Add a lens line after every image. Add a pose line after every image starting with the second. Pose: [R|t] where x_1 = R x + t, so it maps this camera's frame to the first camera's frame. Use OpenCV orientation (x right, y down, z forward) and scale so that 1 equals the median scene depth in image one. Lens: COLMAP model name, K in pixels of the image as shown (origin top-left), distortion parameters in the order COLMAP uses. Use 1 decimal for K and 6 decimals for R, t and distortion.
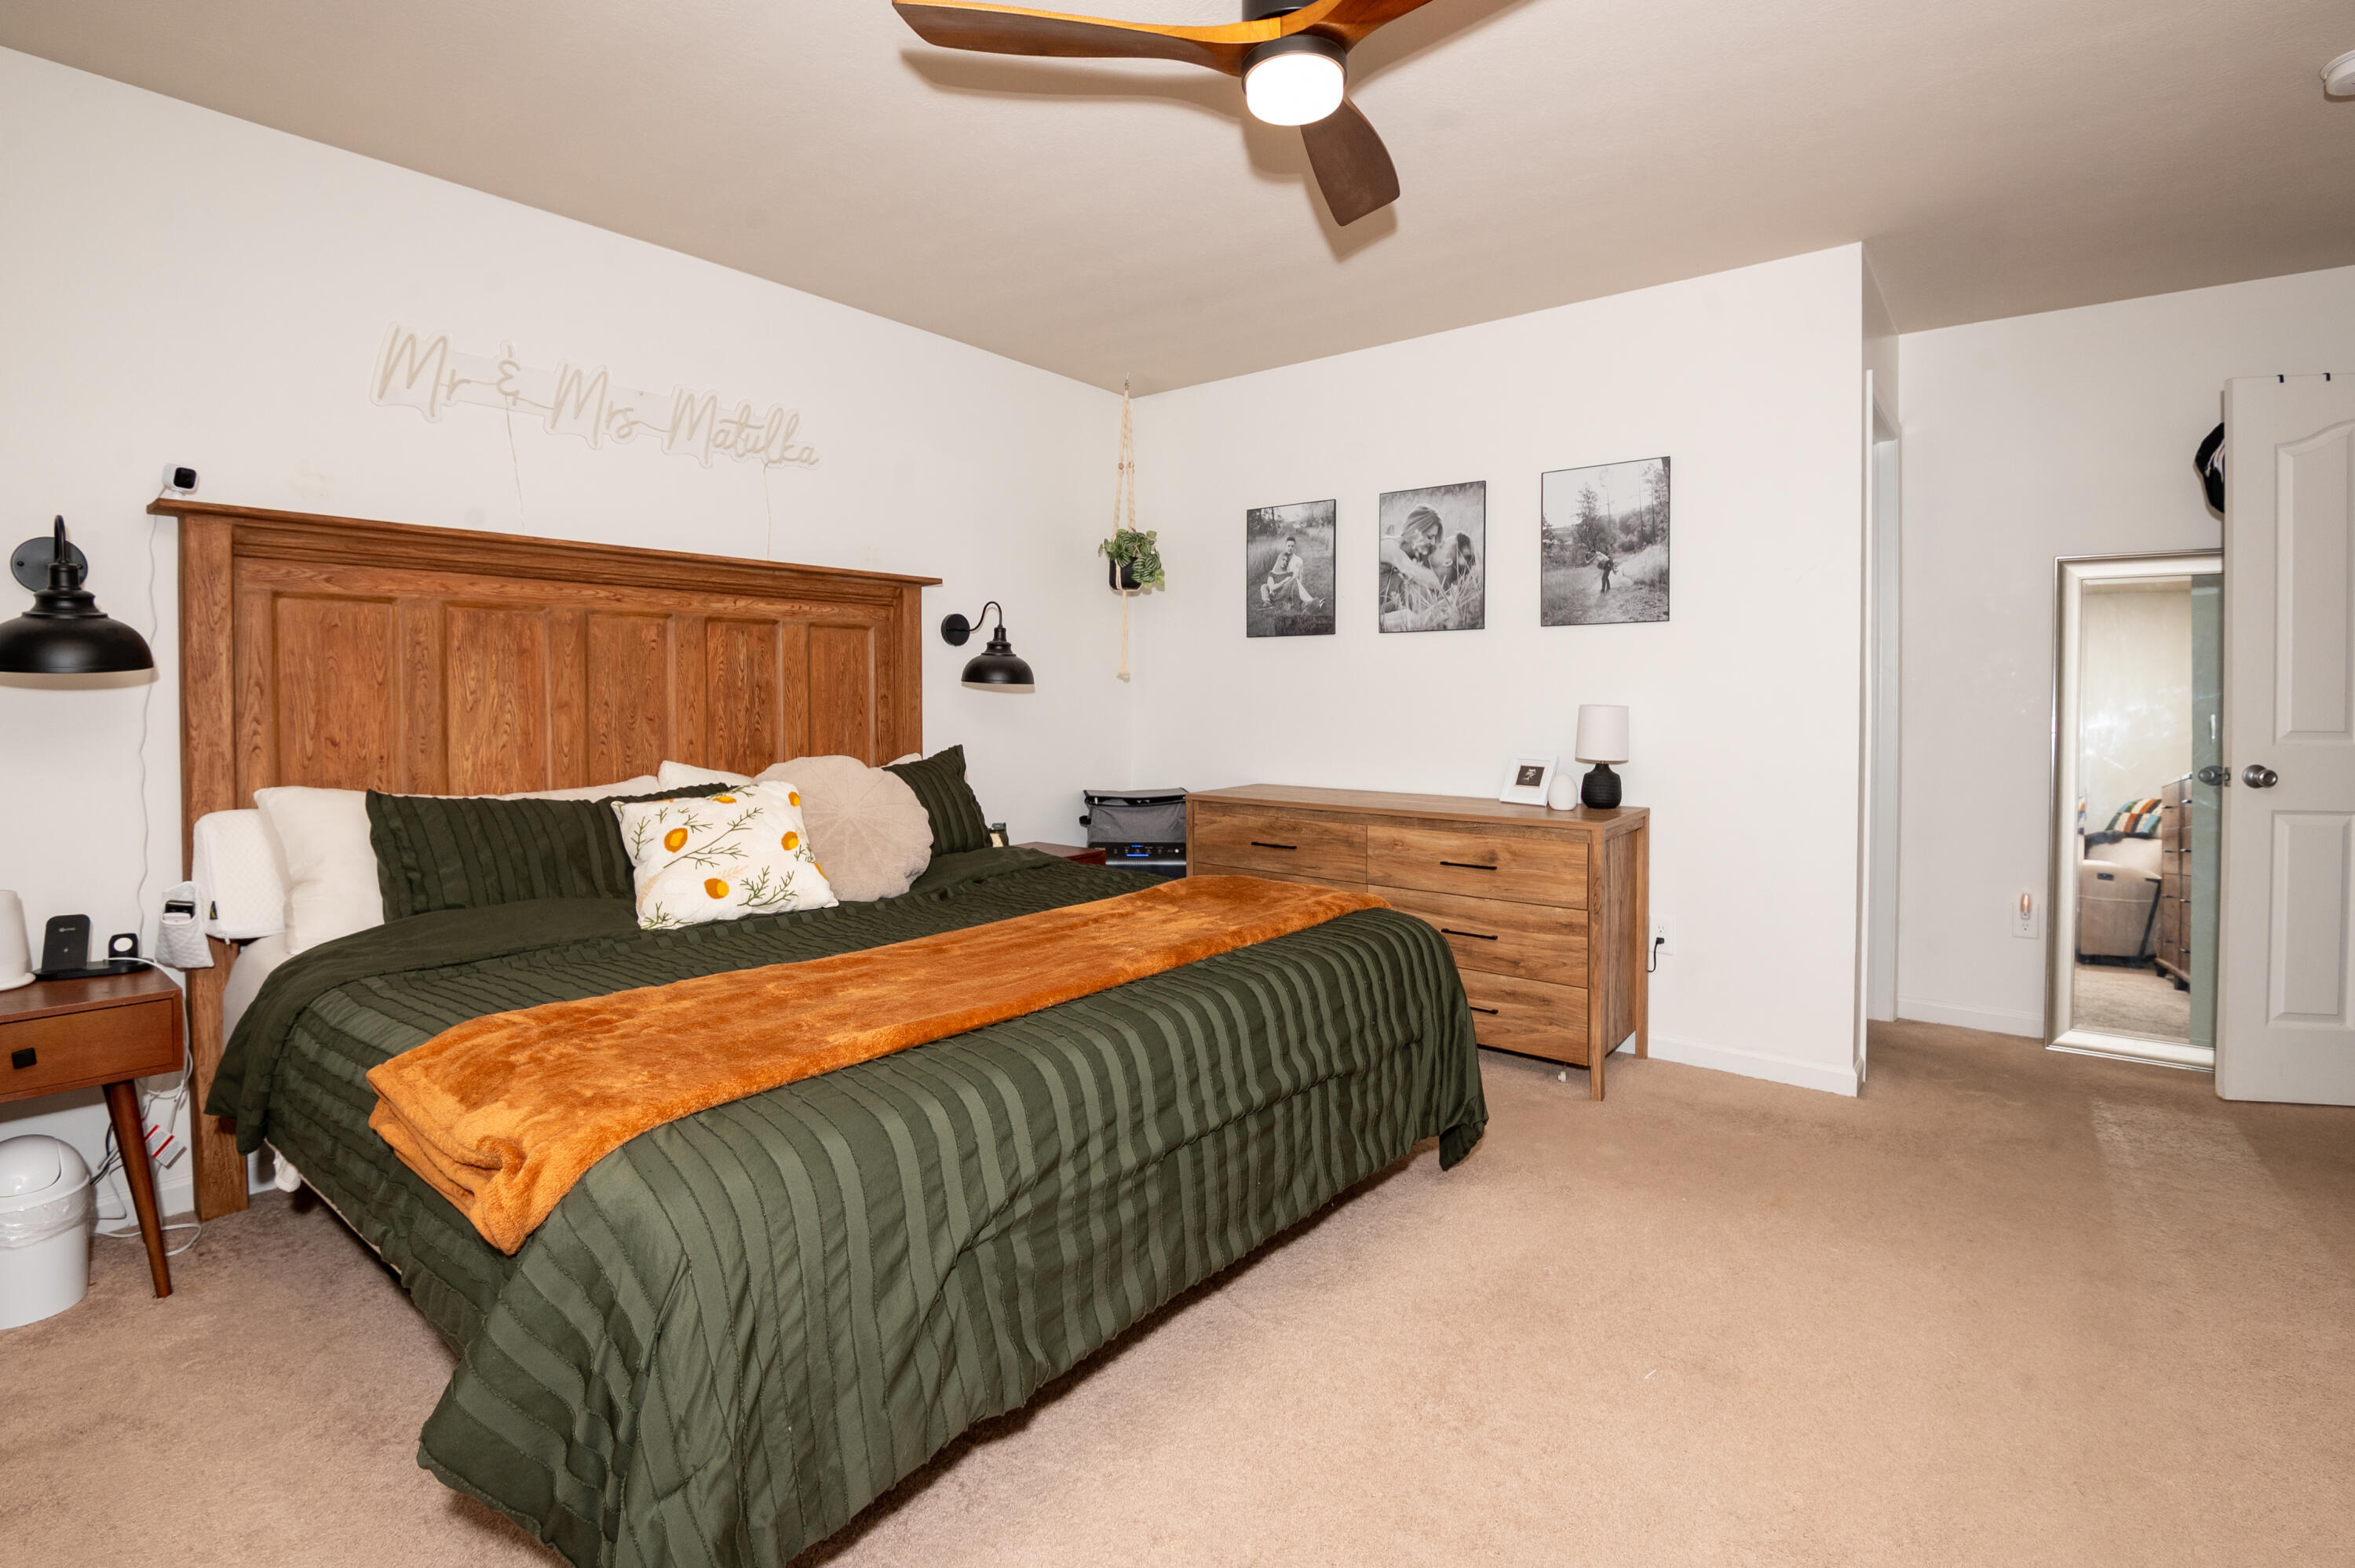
lens RADIAL K [[1121.9, 0, 1178.0], [0, 1121.9, 711.4], [0, 0, 1]] dist [-0.000098, -0.000285]
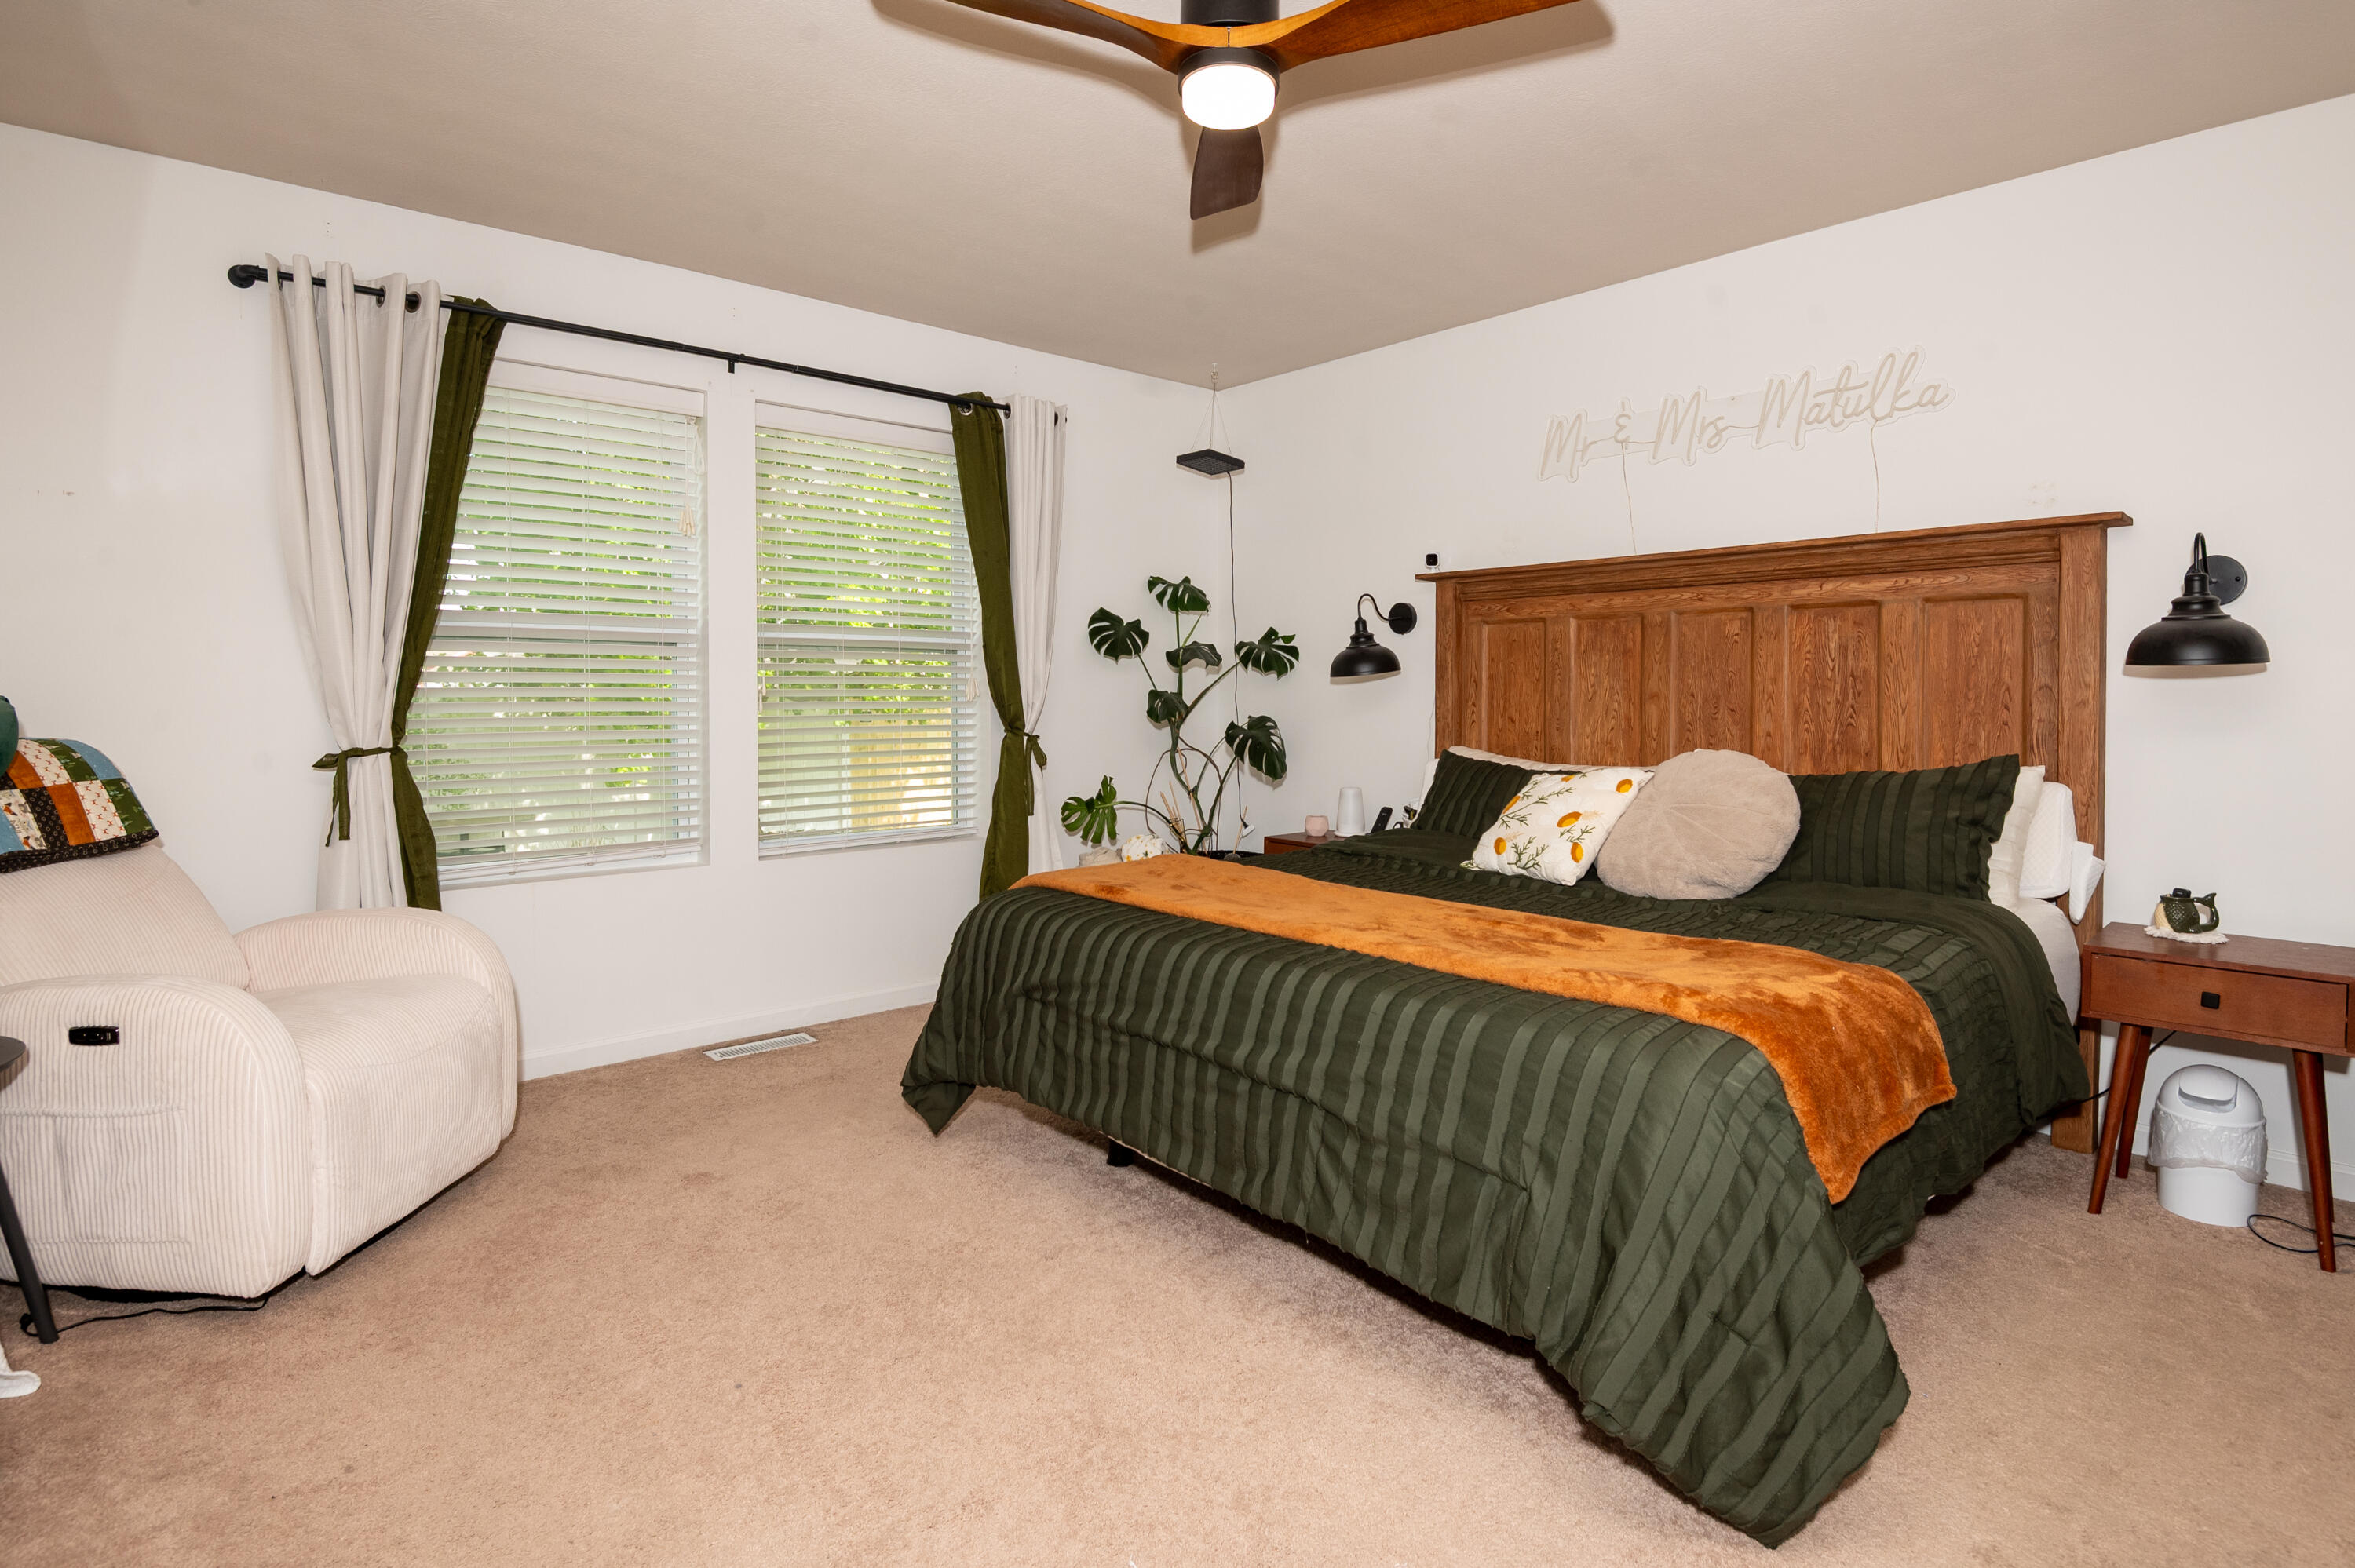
lens RADIAL K [[1207.7, 0, 1178.3], [0, 1207.7, 709.5], [0, 0, 1]] dist [0.000349, -0.000074]
pose [[-0.152197, 0.007973, -0.988318, 0.712639], [-0.017470, 0.999790, 0.010756, 0.003306], [0.988196, 0.018903, -0.152025, 0.663662]]
